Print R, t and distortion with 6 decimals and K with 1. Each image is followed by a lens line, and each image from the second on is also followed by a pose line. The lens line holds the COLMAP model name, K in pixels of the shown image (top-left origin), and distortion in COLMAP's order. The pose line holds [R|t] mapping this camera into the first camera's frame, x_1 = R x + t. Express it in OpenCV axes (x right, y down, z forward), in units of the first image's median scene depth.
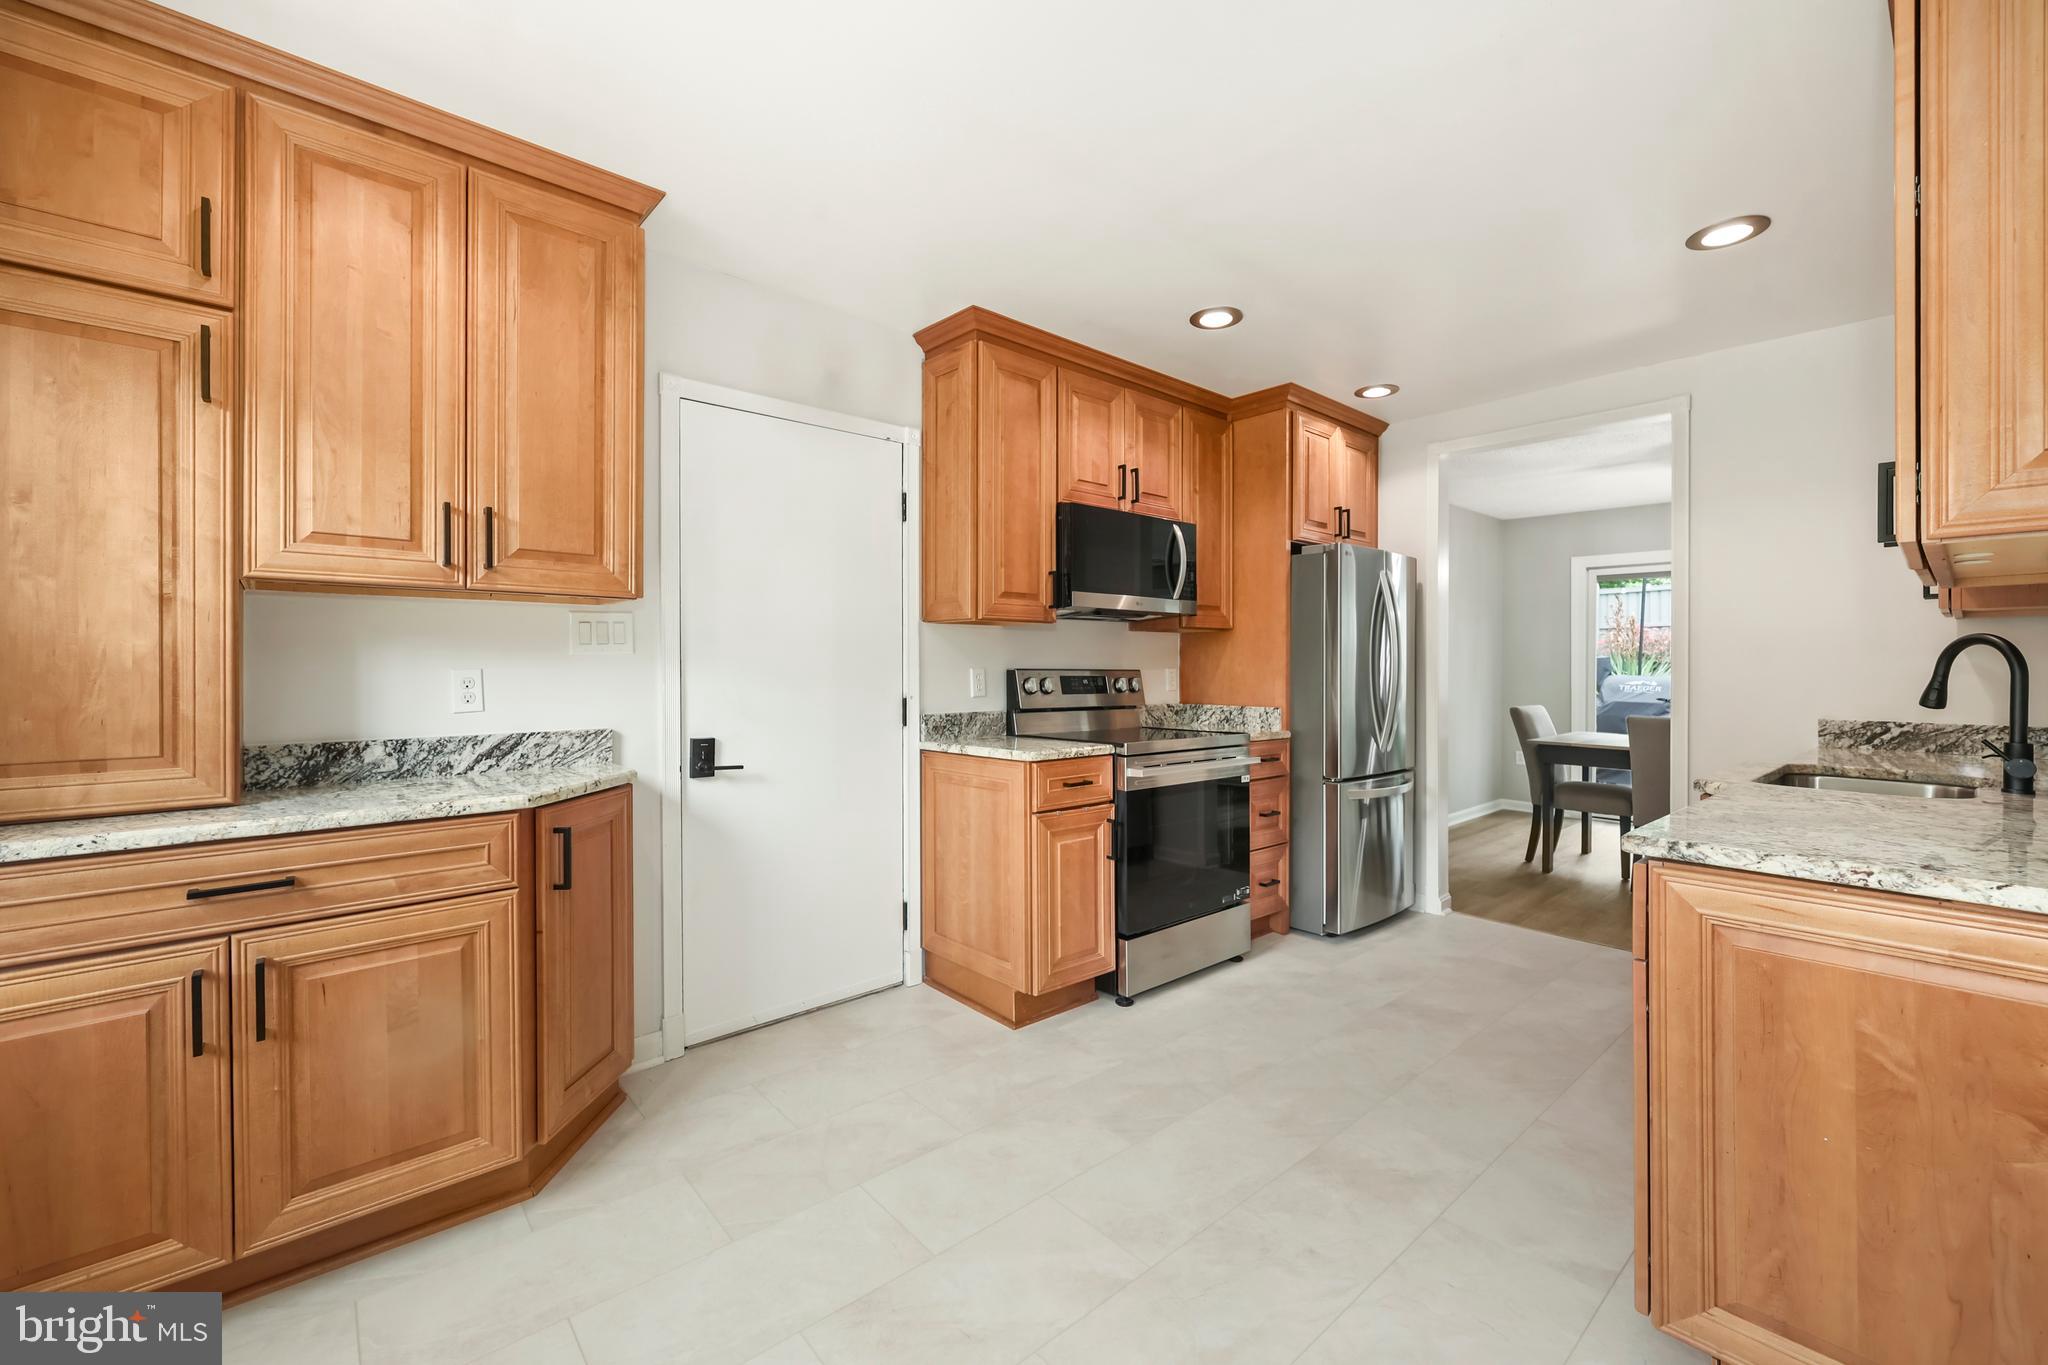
lens RADIAL K [[835.5, 0, 1024.0], [0, 835.5, 682.5], [0, 0, 1]] dist [0.000552, 0.000153]
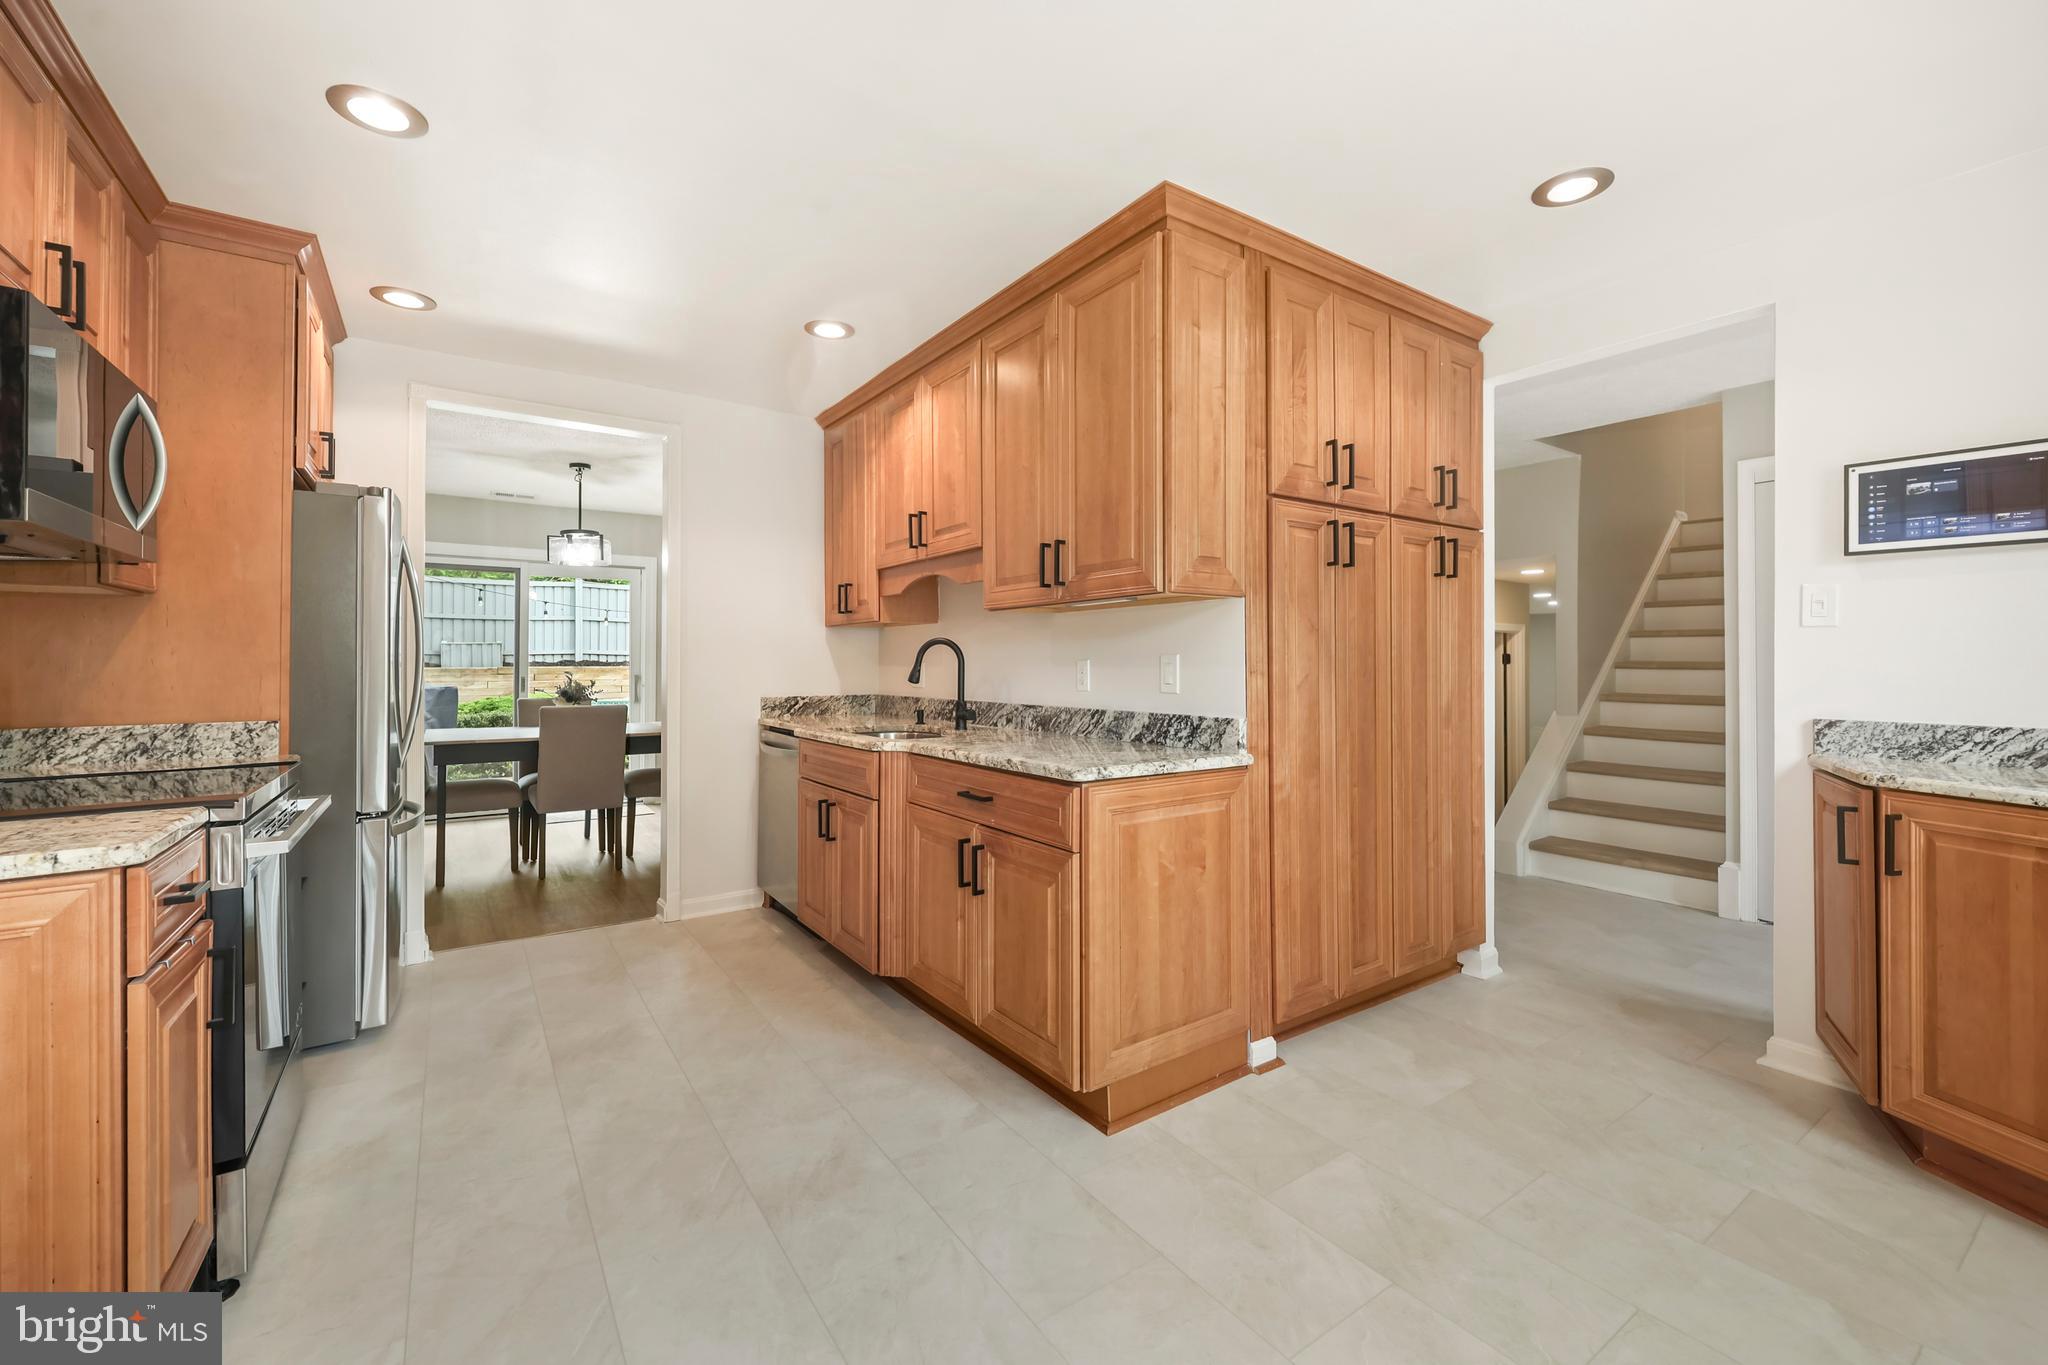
lens RADIAL K [[820.0, 0, 1024.0], [0, 820.0, 682.5], [0, 0, 1]] dist [-0.000407, -0.000181]
pose [[0.113608, -0.025073, 0.993209, -0.322272], [0.023053, 0.999479, 0.022595, -0.000520], [-0.993258, 0.020330, 0.114127, 0.427769]]
